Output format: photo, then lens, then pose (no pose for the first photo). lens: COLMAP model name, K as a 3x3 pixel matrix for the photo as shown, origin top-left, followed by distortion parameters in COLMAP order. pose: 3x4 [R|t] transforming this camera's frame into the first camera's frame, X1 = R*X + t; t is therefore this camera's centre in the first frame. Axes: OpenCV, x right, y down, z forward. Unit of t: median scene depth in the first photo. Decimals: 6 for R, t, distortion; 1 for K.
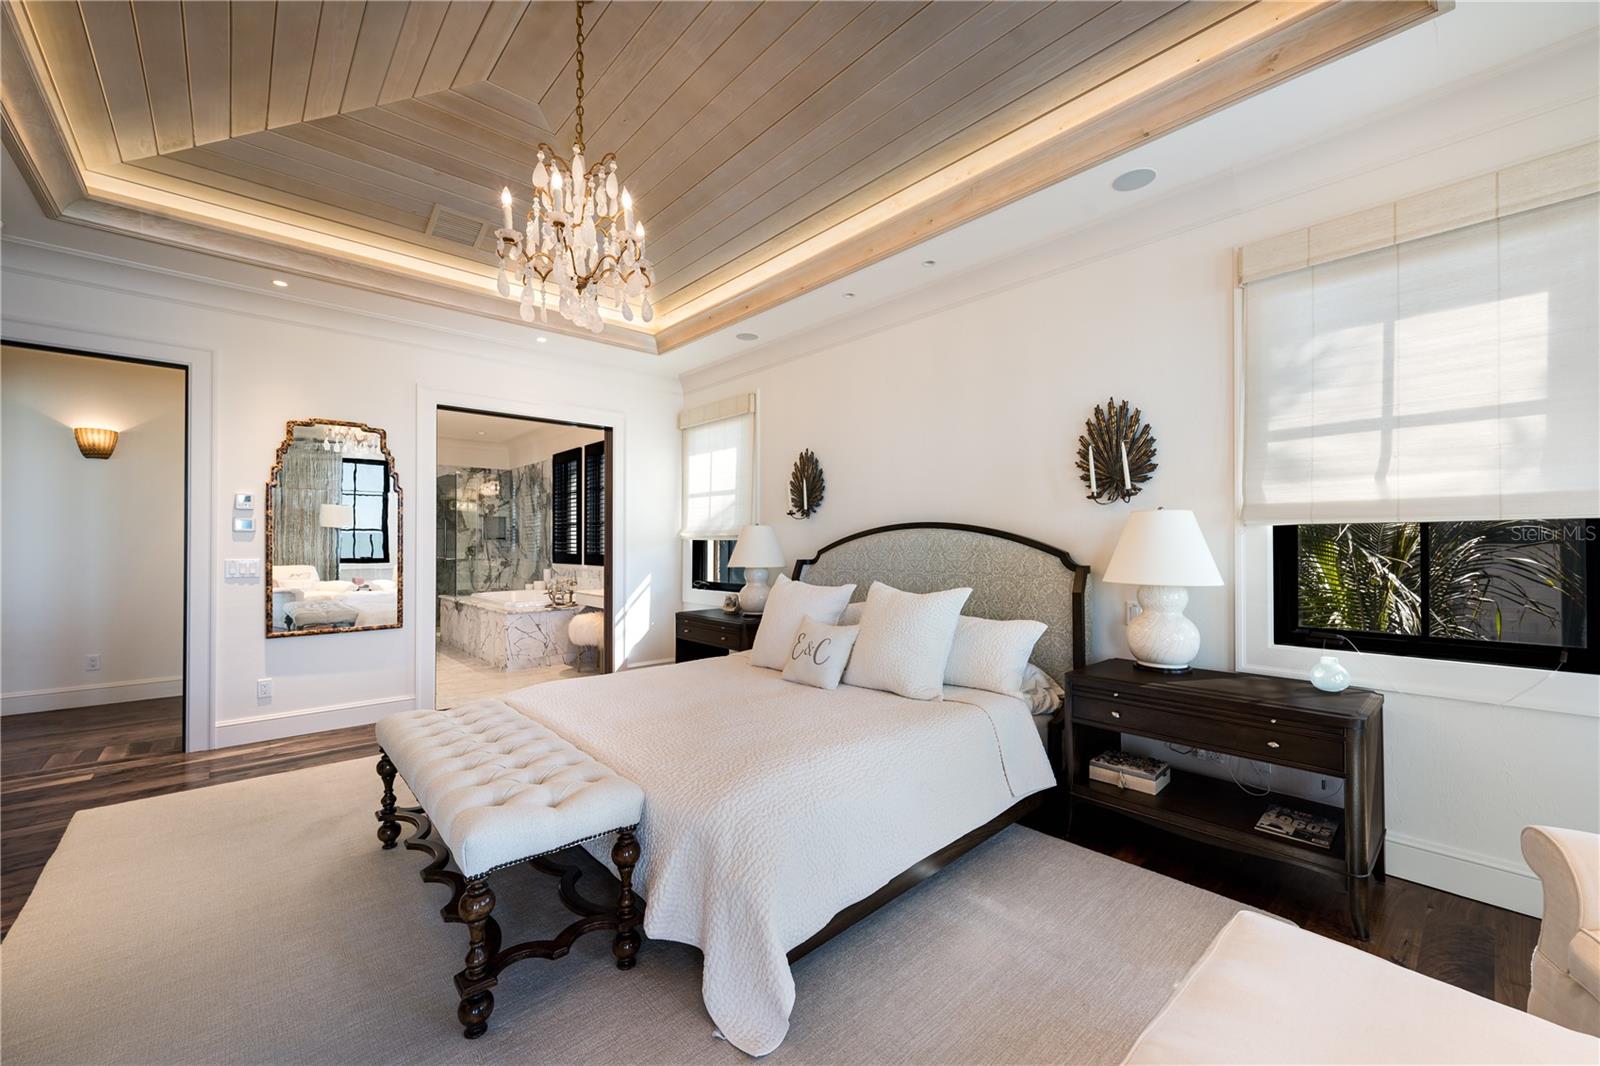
lens RADIAL K [[636.7, 0, 802.3], [0, 636.7, 539.4], [0, 0, 1]] dist [0.001897, 0.000137]
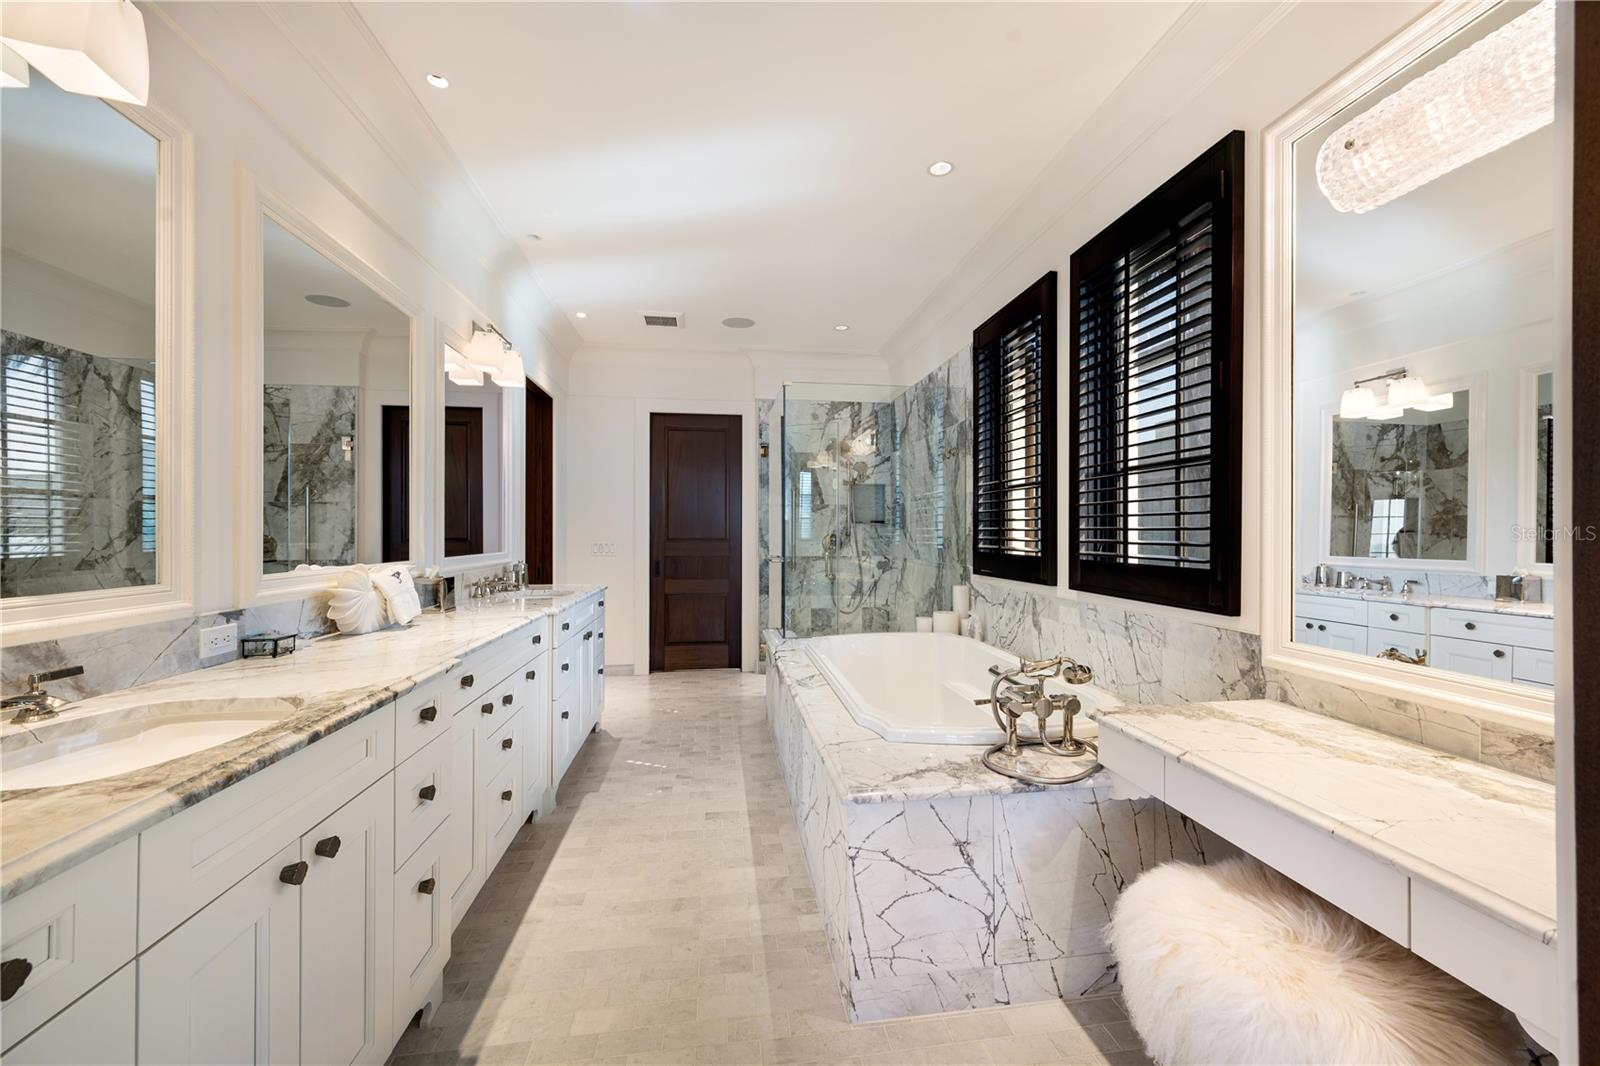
lens RADIAL K [[636.7, 0, 807.0], [0, 636.7, 528.5], [0, 0, 1]] dist [0.001897, 0.000137]
pose [[0.836187, -0.000656, -0.548444, -0.242287], [0.003618, 0.999984, 0.004321, 0.002626], [0.548433, -0.005598, 0.836176, 0.557026]]
